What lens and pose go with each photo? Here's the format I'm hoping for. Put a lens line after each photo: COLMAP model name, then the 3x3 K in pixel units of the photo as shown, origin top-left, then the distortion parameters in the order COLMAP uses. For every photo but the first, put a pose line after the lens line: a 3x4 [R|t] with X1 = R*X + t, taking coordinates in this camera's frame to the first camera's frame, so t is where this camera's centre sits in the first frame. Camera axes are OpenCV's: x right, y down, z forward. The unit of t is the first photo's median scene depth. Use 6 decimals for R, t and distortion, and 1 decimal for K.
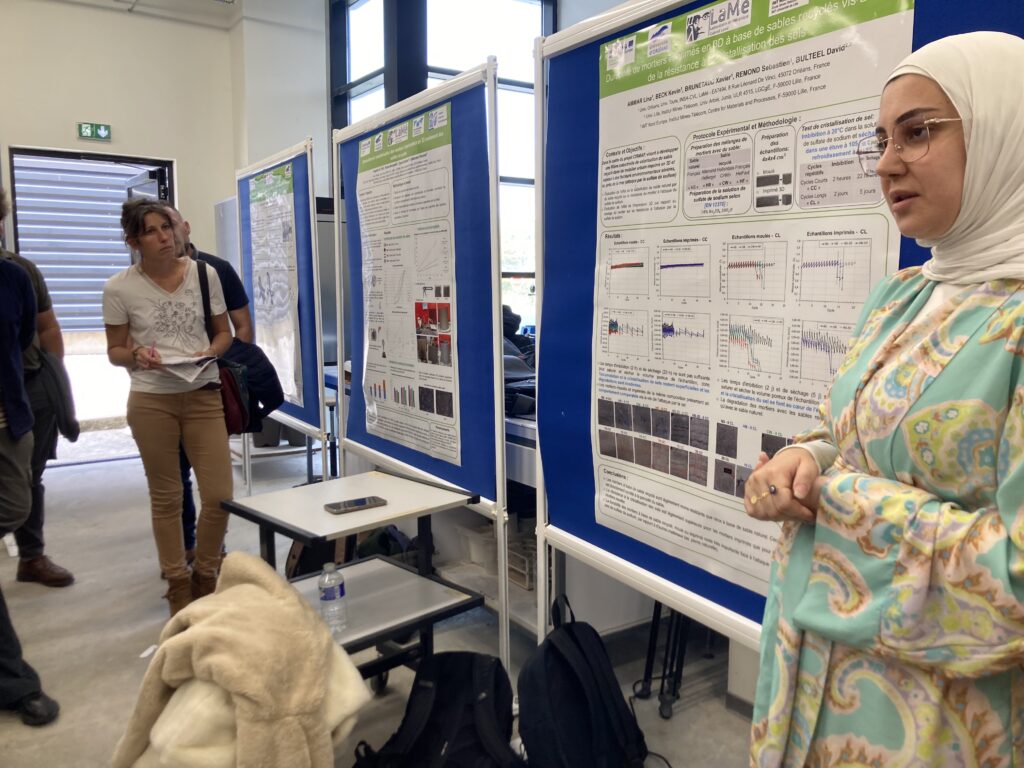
lens RADIAL K [[866.0, 0, 514.1], [0, 866.0, 380.7], [0, 0, 1]] dist [0.041267, 0.009674]
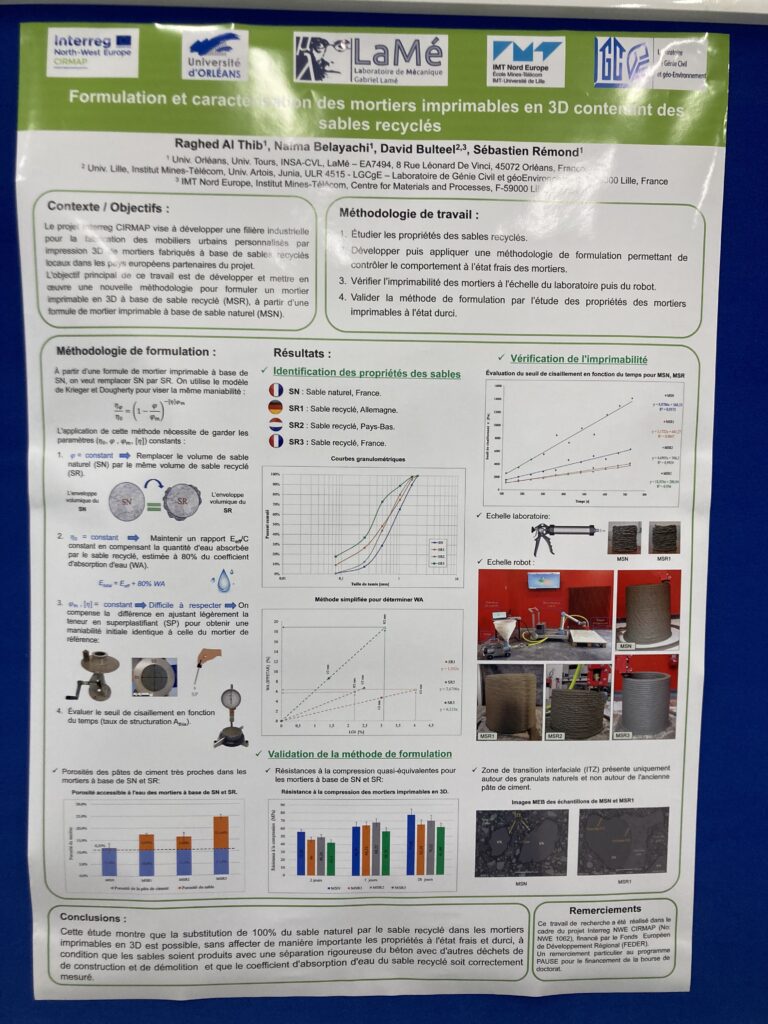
lens RADIAL K [[1093.3, 0, 408.3], [0, 1093.3, 569.9], [0, 0, 1]] dist [0.012894, 0.000000]
pose [[0.511404, -0.045743, 0.858122, -0.500621], [0.088554, 0.996071, 0.000322, -0.093015], [-0.854766, 0.075826, 0.513445, 0.799987]]
